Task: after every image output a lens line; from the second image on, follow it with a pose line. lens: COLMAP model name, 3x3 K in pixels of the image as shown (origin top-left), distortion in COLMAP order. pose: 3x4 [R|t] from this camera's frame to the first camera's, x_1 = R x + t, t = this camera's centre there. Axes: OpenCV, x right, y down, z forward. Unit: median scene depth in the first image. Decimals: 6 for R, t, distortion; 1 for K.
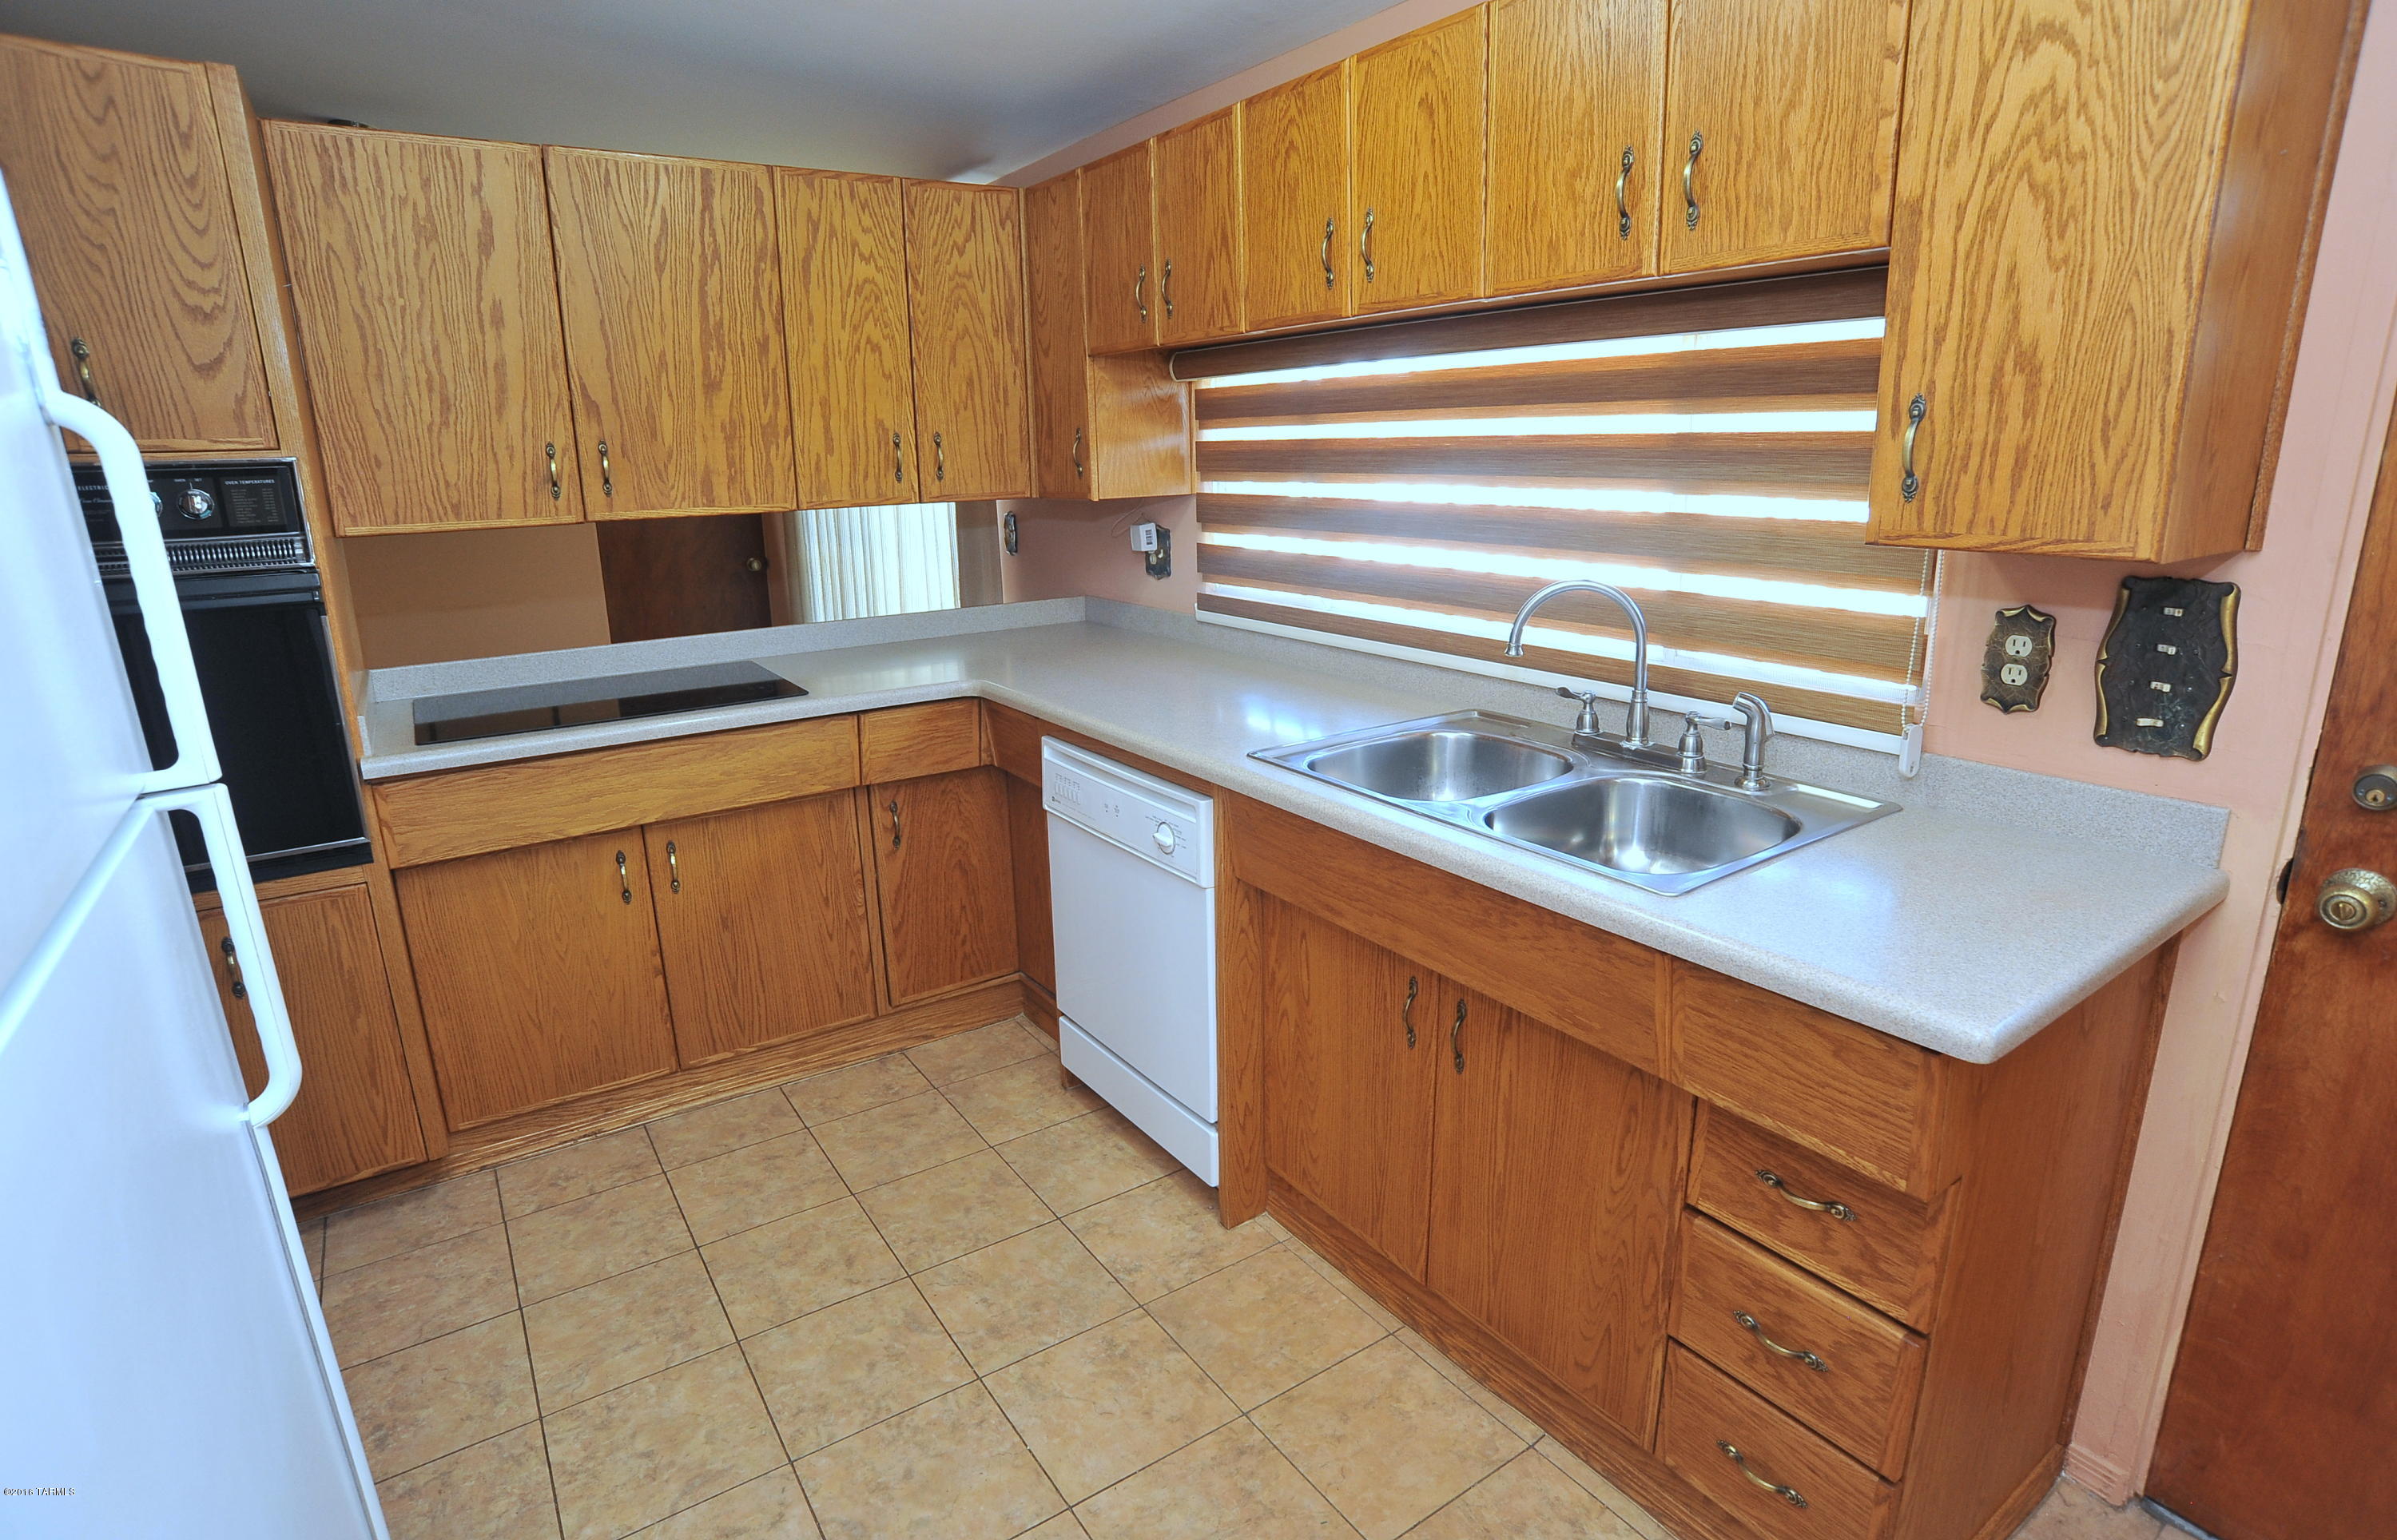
lens RADIAL K [[1267.0, 0, 1276.9], [0, 1267.0, 775.9], [0, 0, 1]] dist [-0.099848, 0.044663]
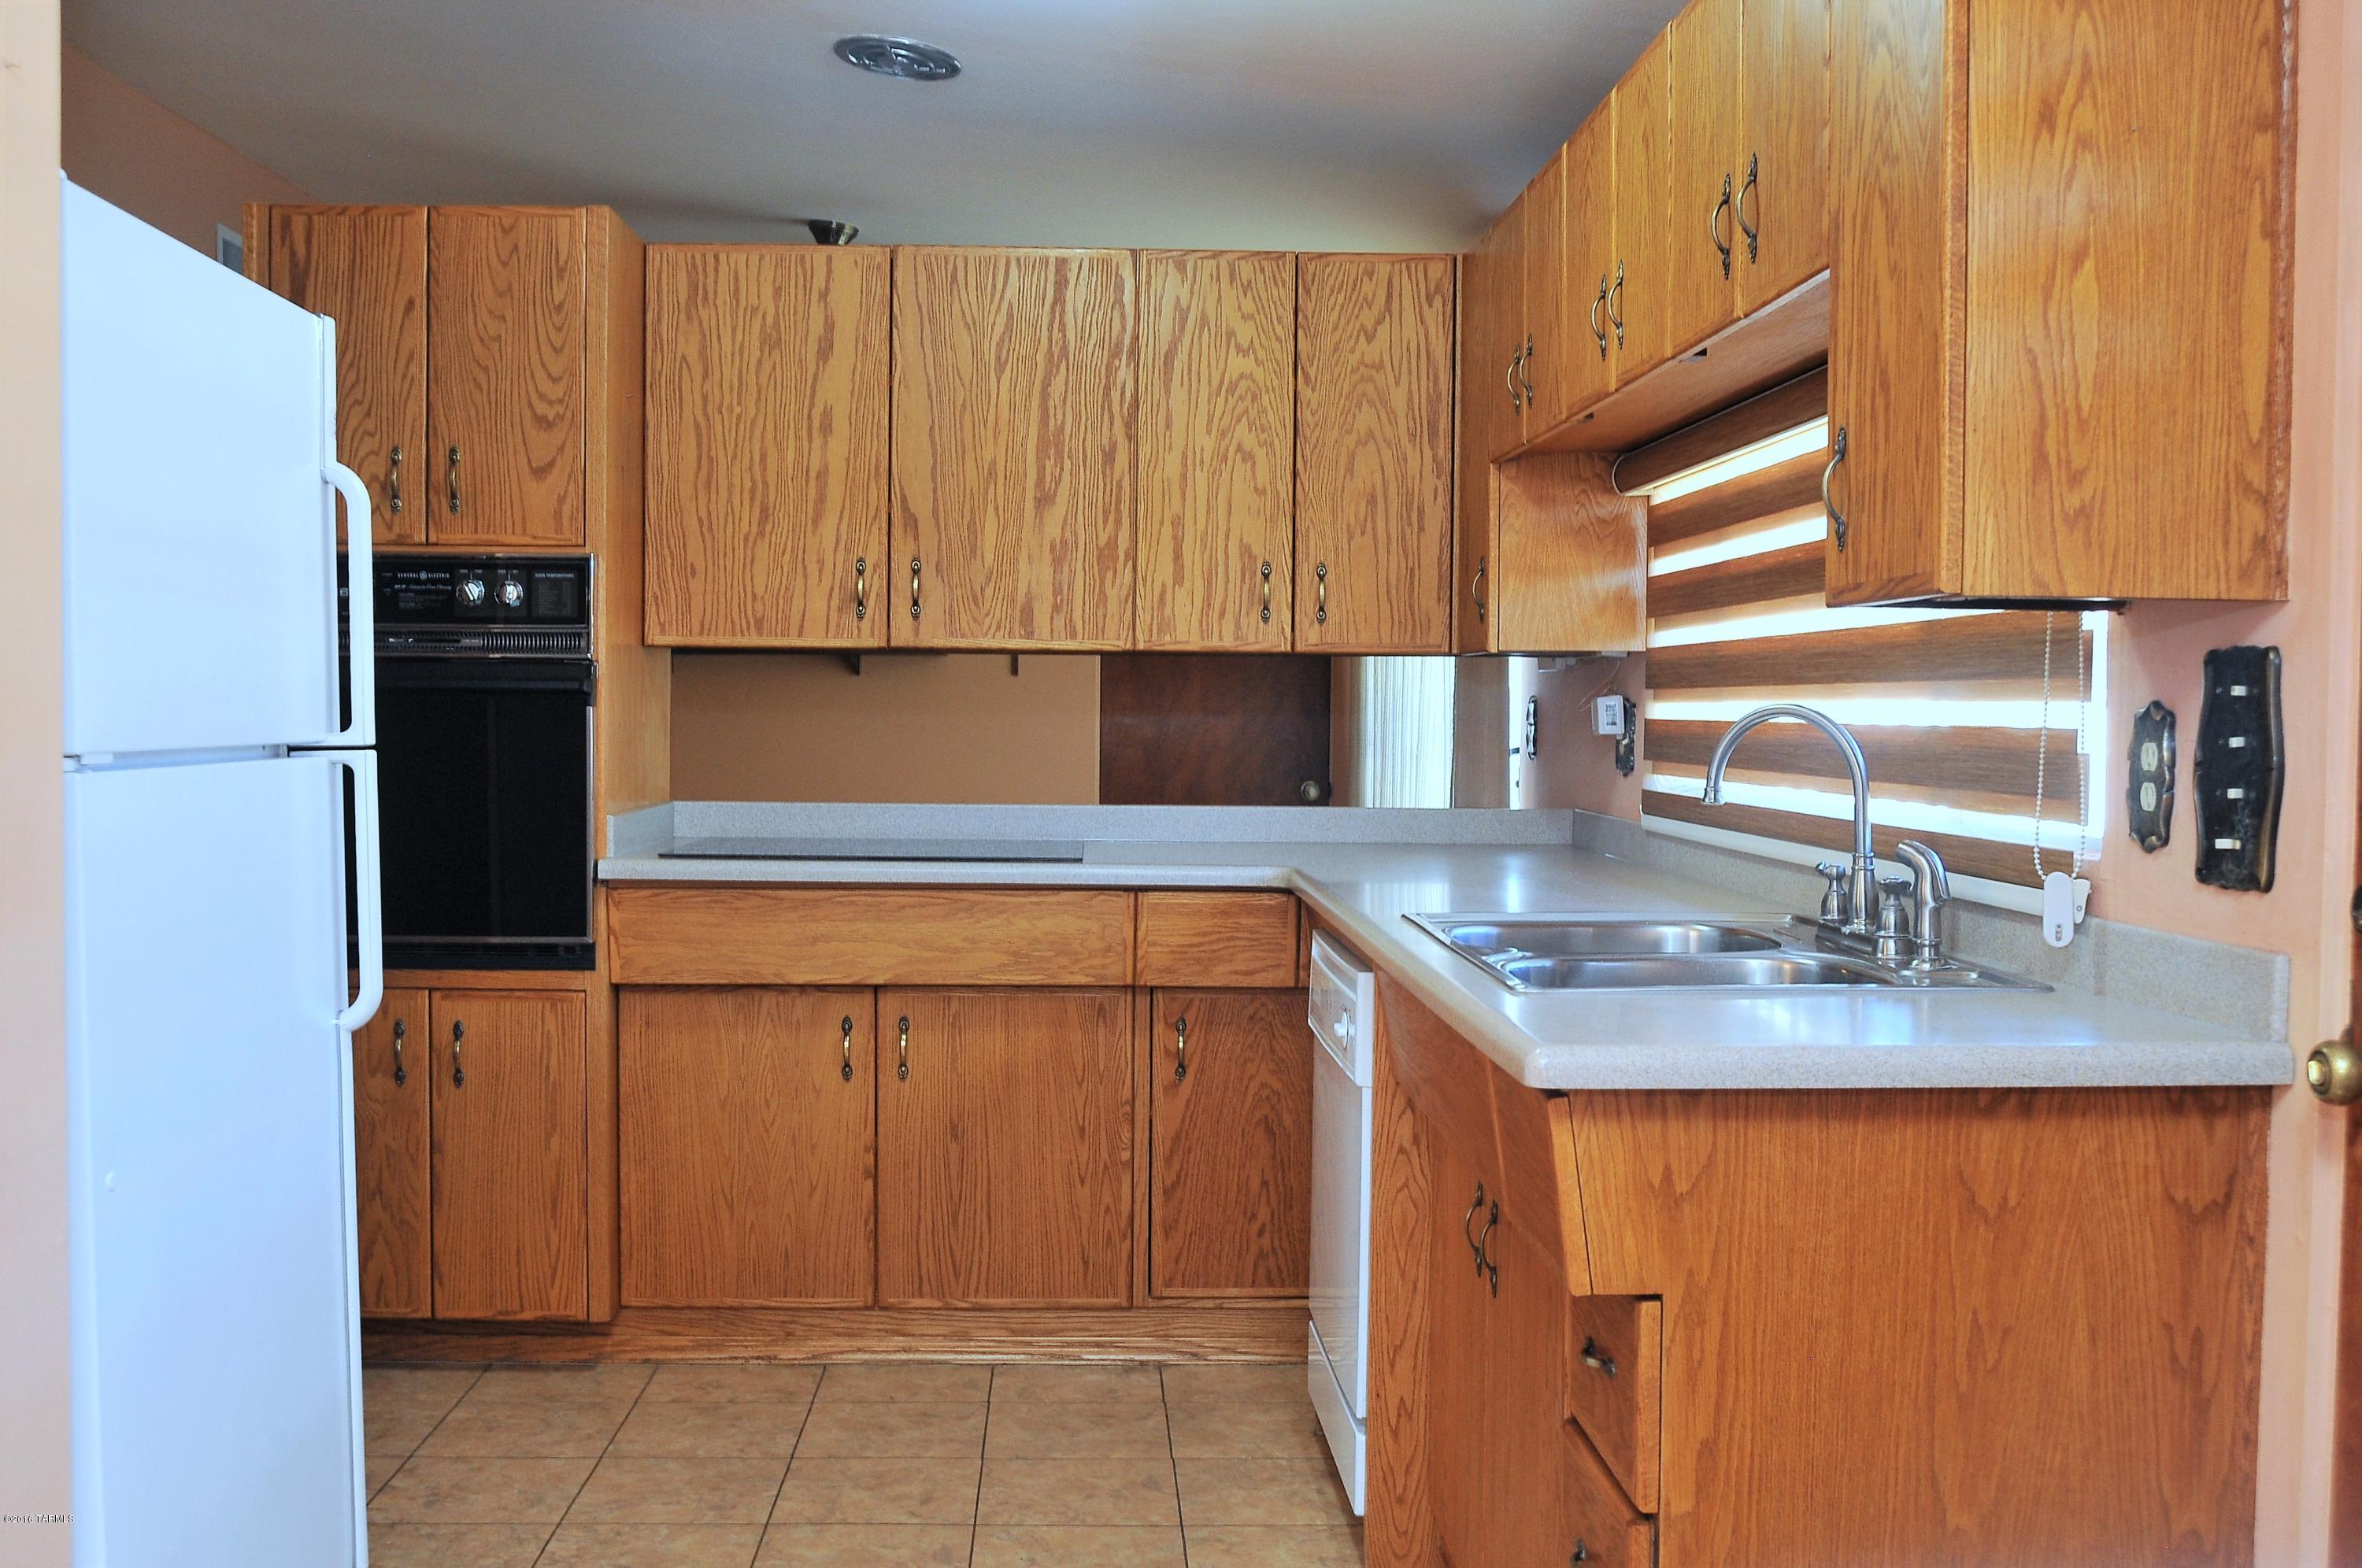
lens RADIAL K [[2534.4, 0, 1181.0], [0, 2534.4, 784.0], [0, 0, 1]] dist [-0.050500, 0.002640]
pose [[0.831421, 0.038177, -0.554330, 0.632826], [-0.161362, 0.971232, -0.175132, 0.175611], [0.531697, 0.235057, 0.813662, -0.347387]]
